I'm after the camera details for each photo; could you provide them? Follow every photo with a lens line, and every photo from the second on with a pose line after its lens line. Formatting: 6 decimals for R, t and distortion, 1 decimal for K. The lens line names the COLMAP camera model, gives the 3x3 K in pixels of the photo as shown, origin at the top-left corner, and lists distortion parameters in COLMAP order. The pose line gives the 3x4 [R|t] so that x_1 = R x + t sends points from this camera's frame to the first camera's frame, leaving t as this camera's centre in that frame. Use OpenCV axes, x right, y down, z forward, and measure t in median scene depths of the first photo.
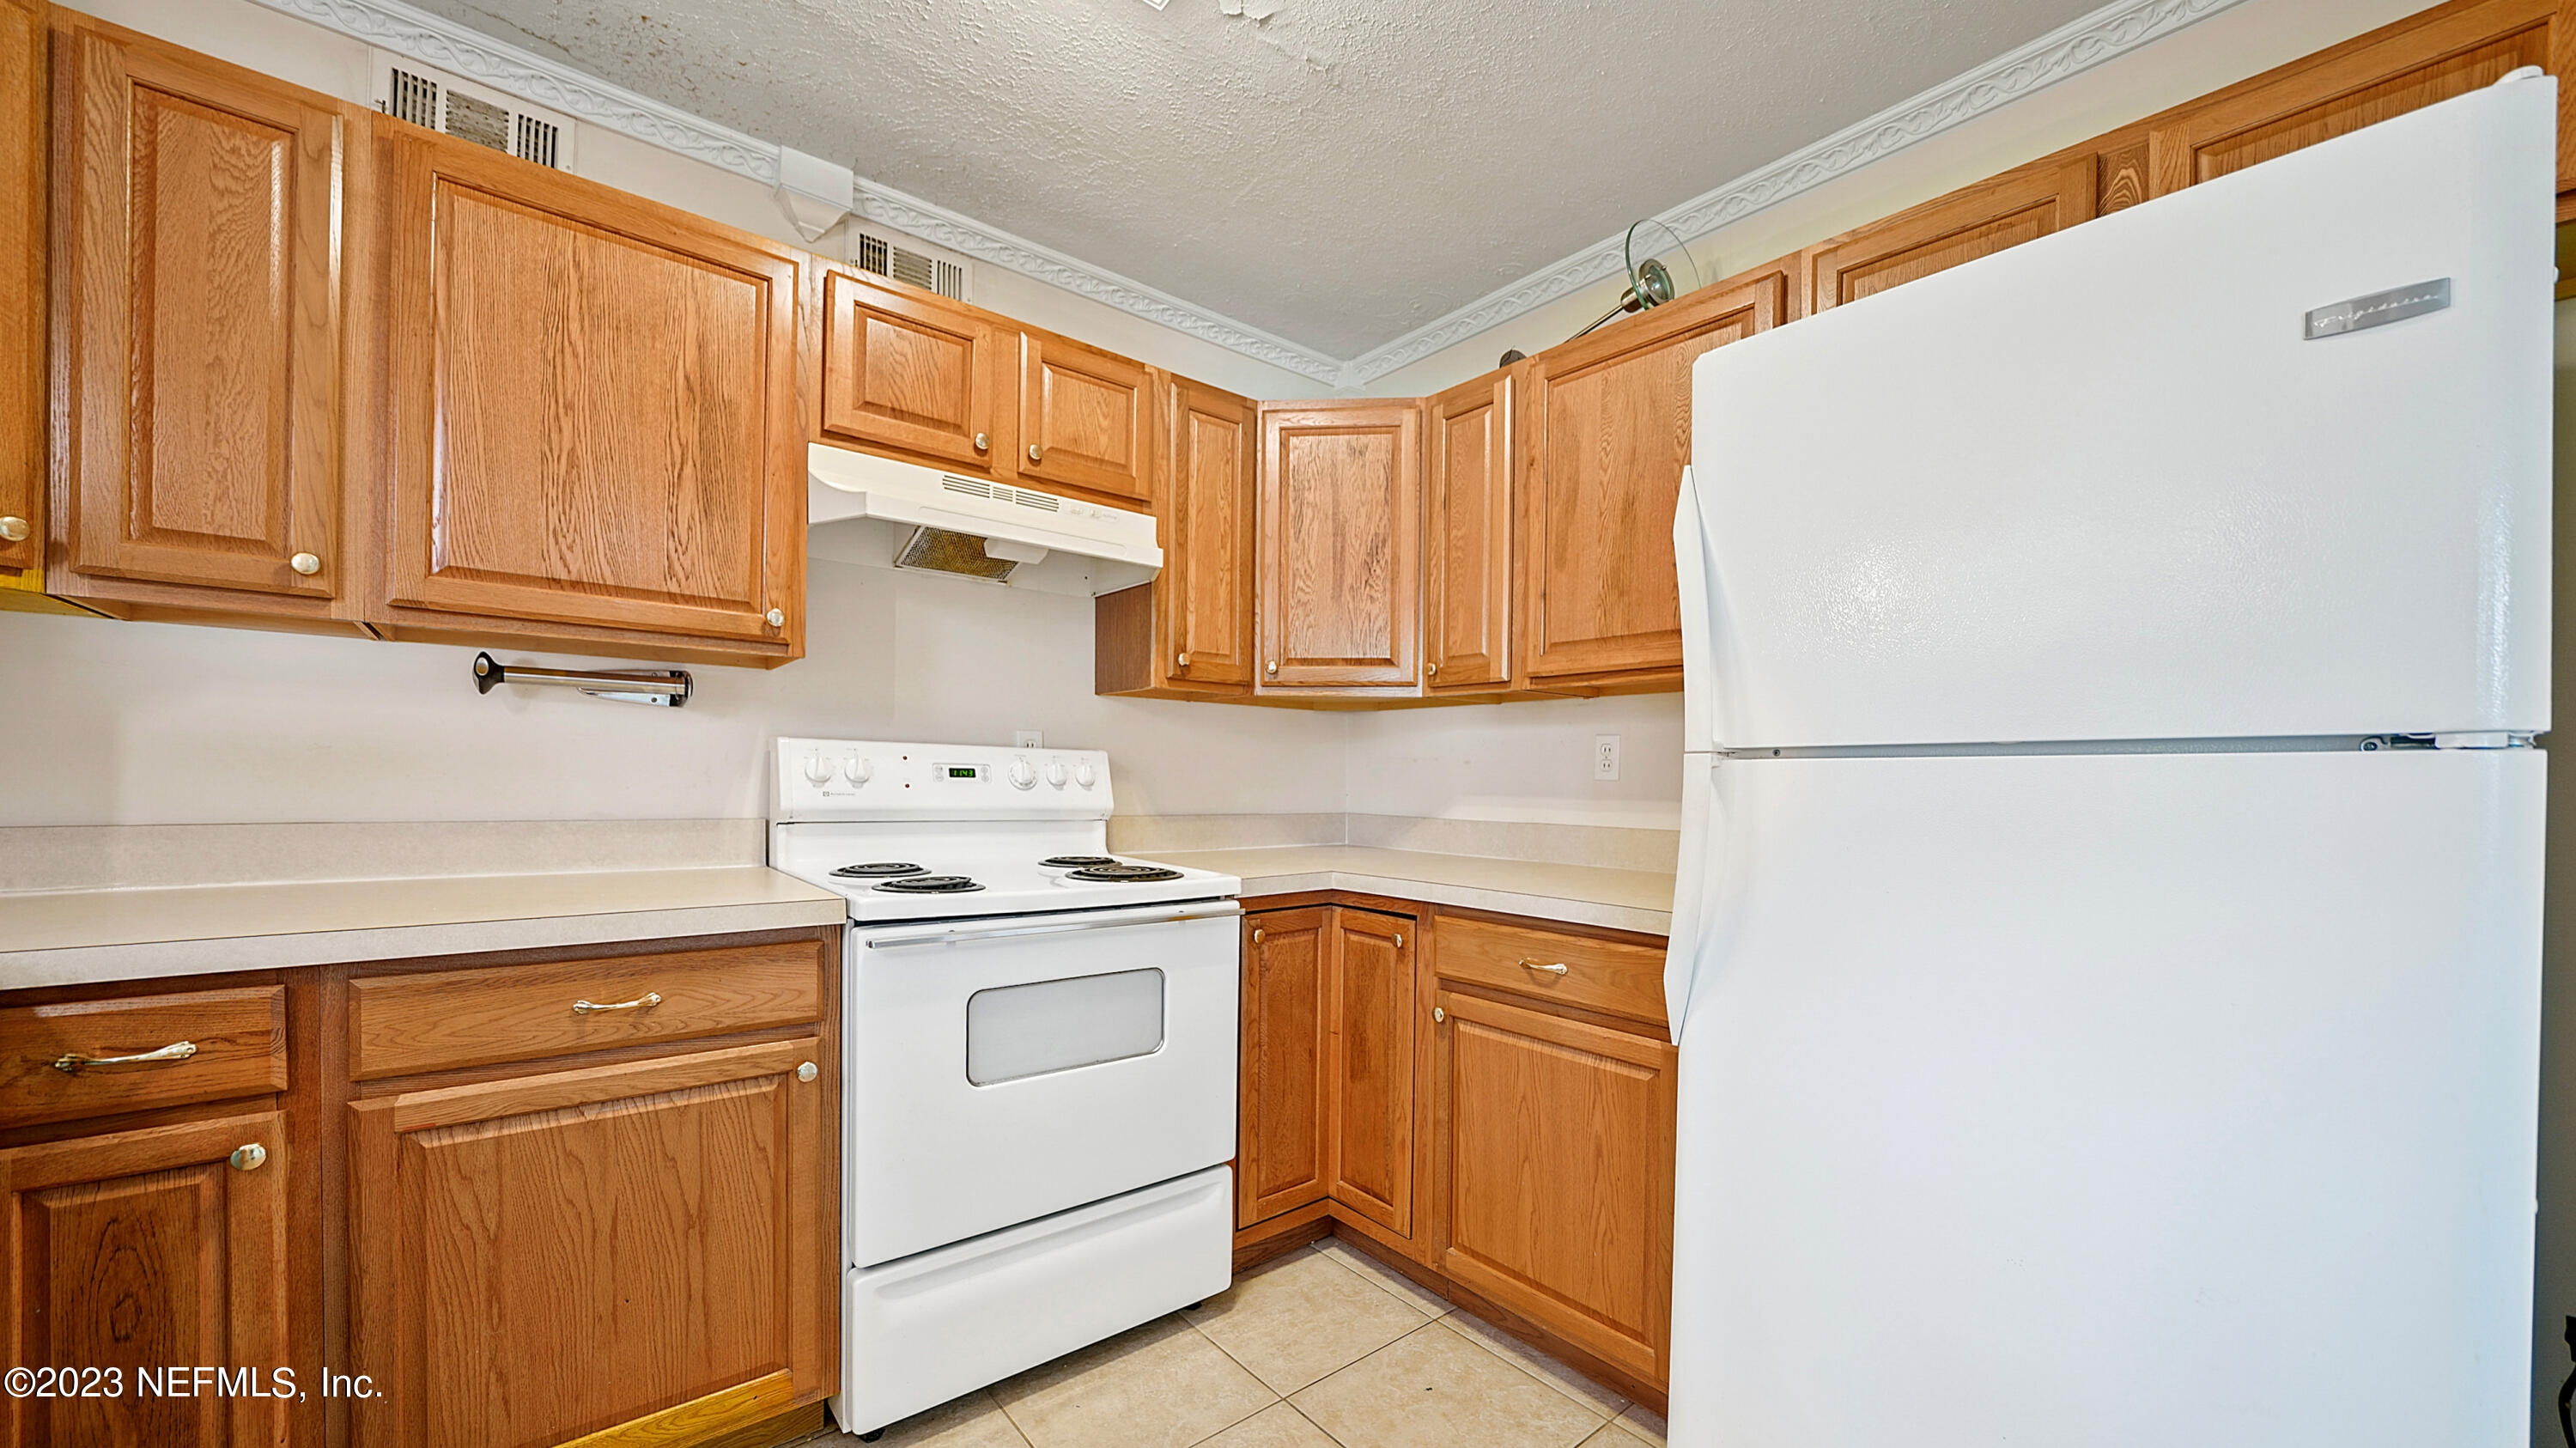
lens RADIAL K [[949.3, 0, 1302.1], [0, 949.3, 796.4], [0, 0, 1]] dist [-0.018628, 0.000196]
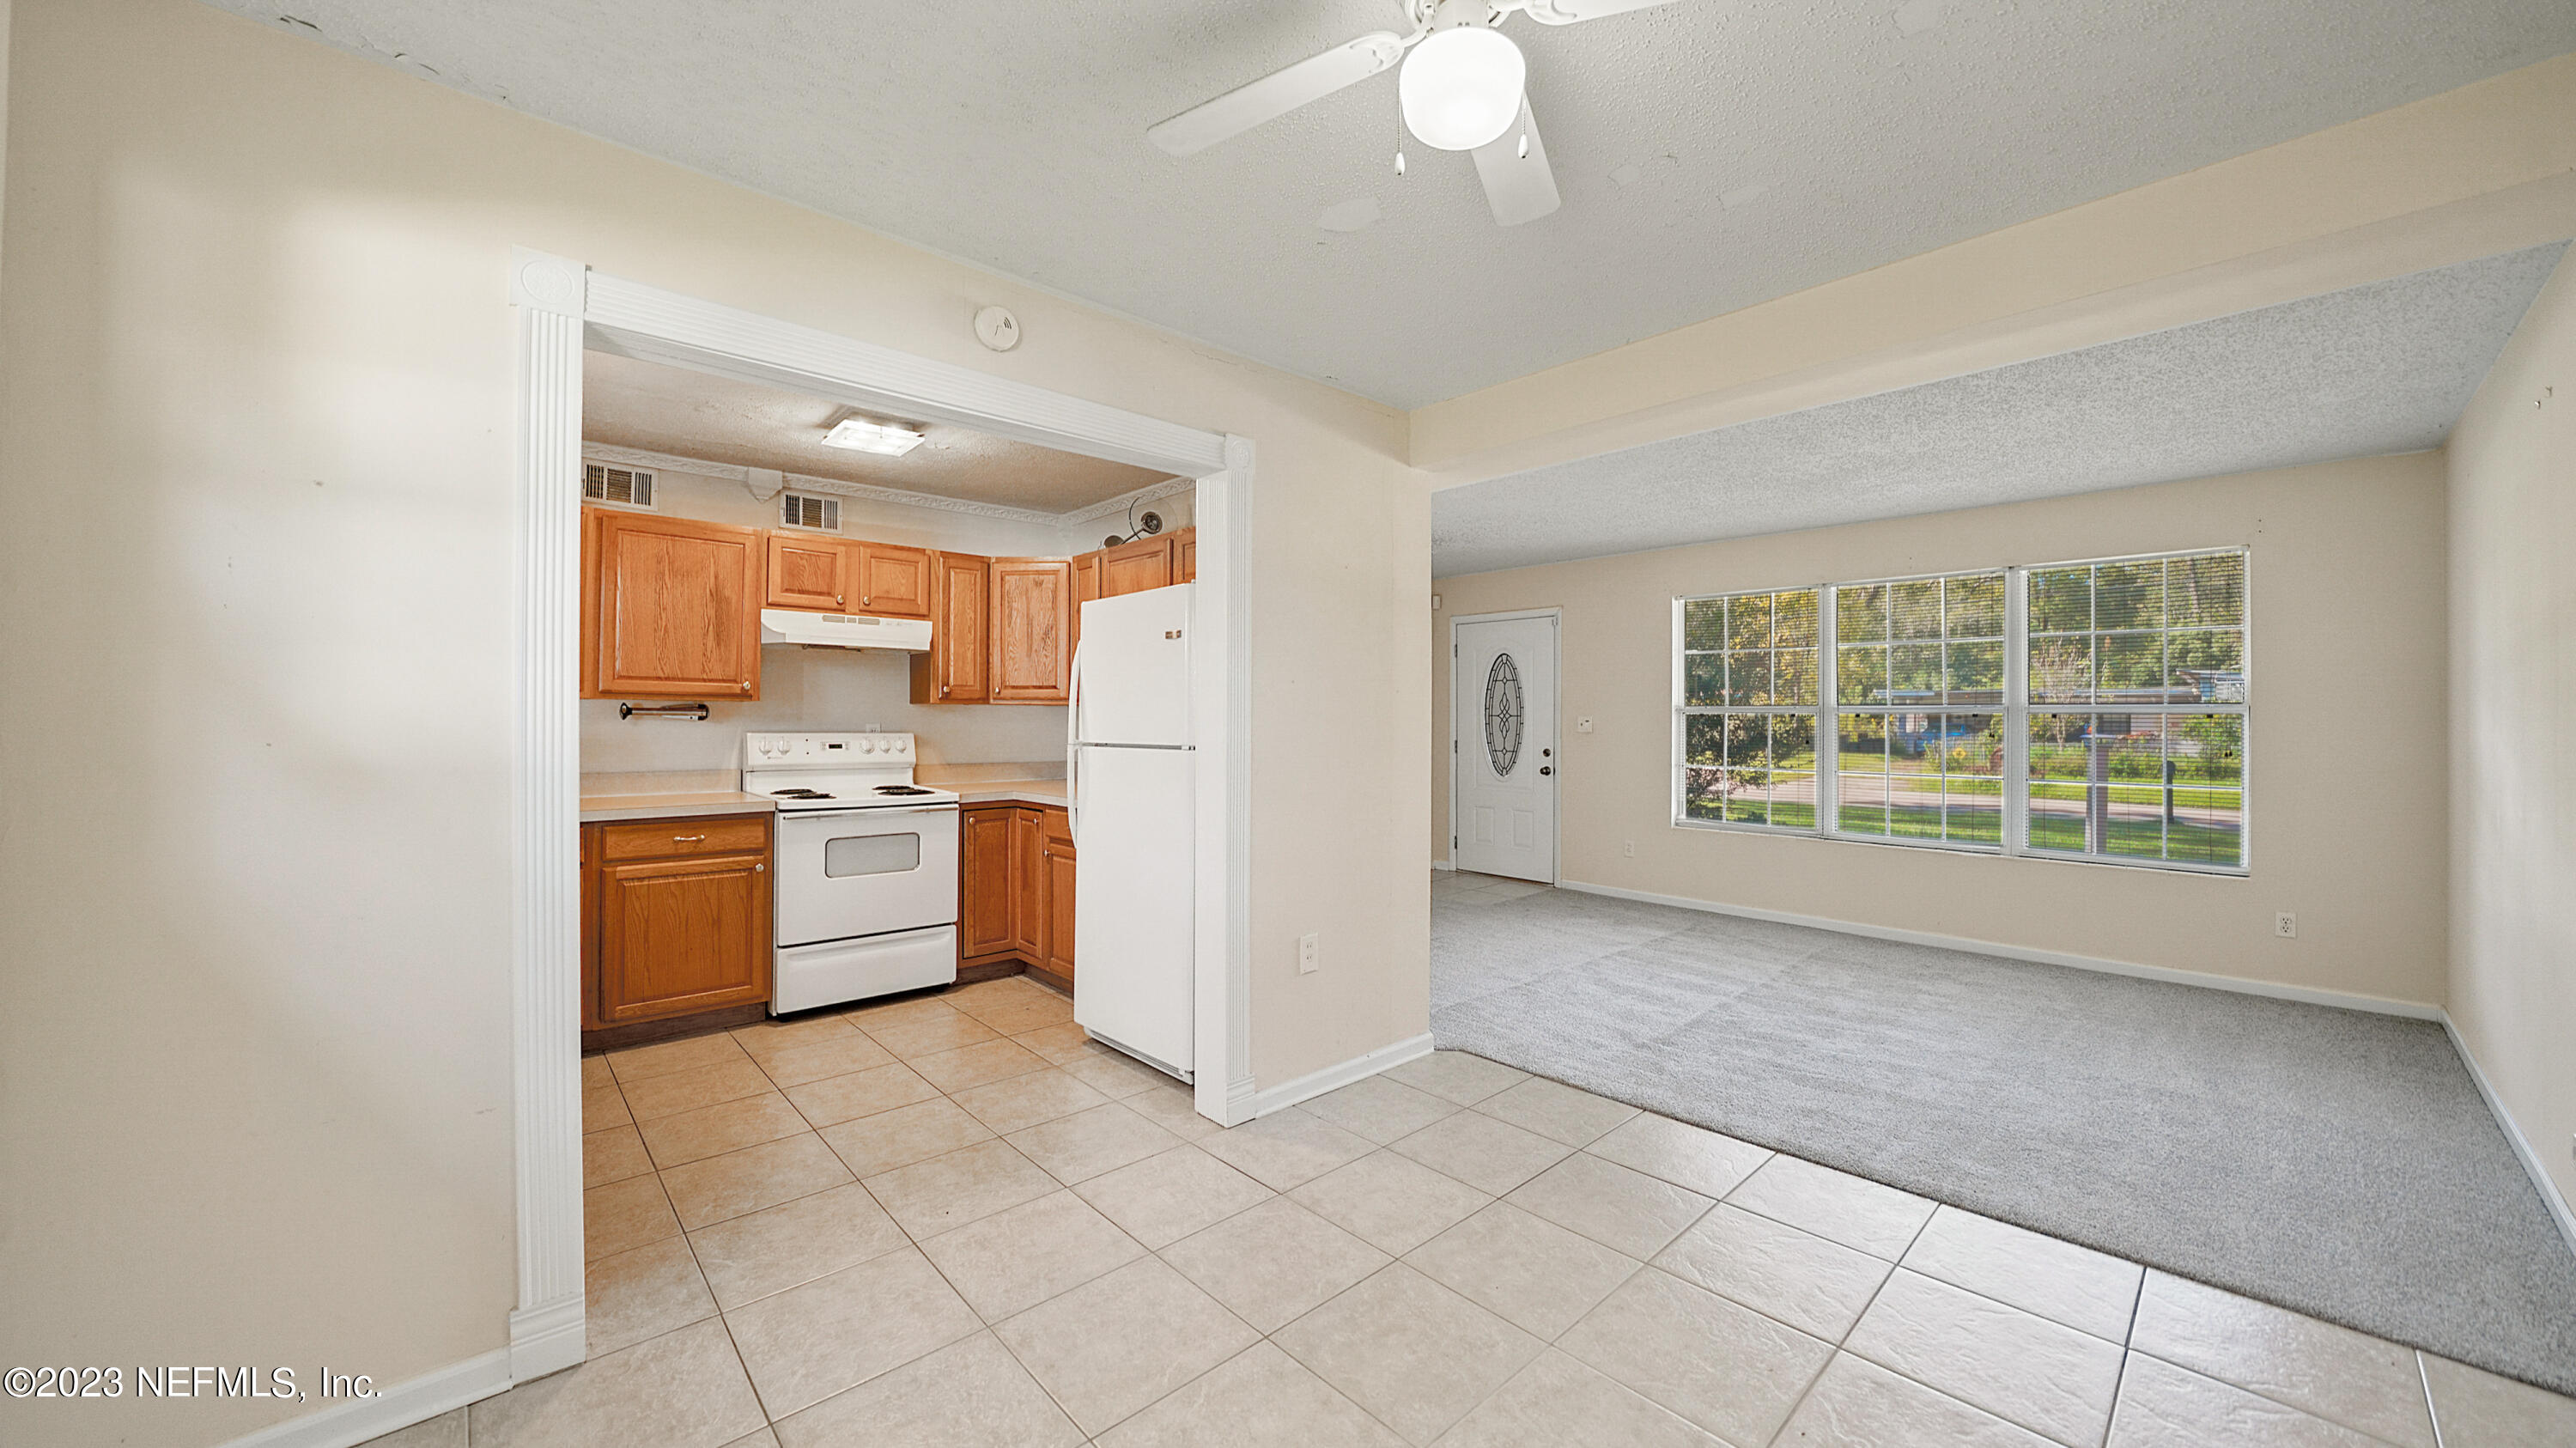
lens RADIAL K [[923.9, 0, 1295.8], [0, 923.9, 708.6], [0, 0, 1]] dist [-0.020299, 0.000005]
pose [[0.998981, -0.009905, 0.044042, 0.645138], [0.011117, 0.999564, -0.027345, -0.046288], [-0.043752, 0.027807, 0.998655, -1.223768]]
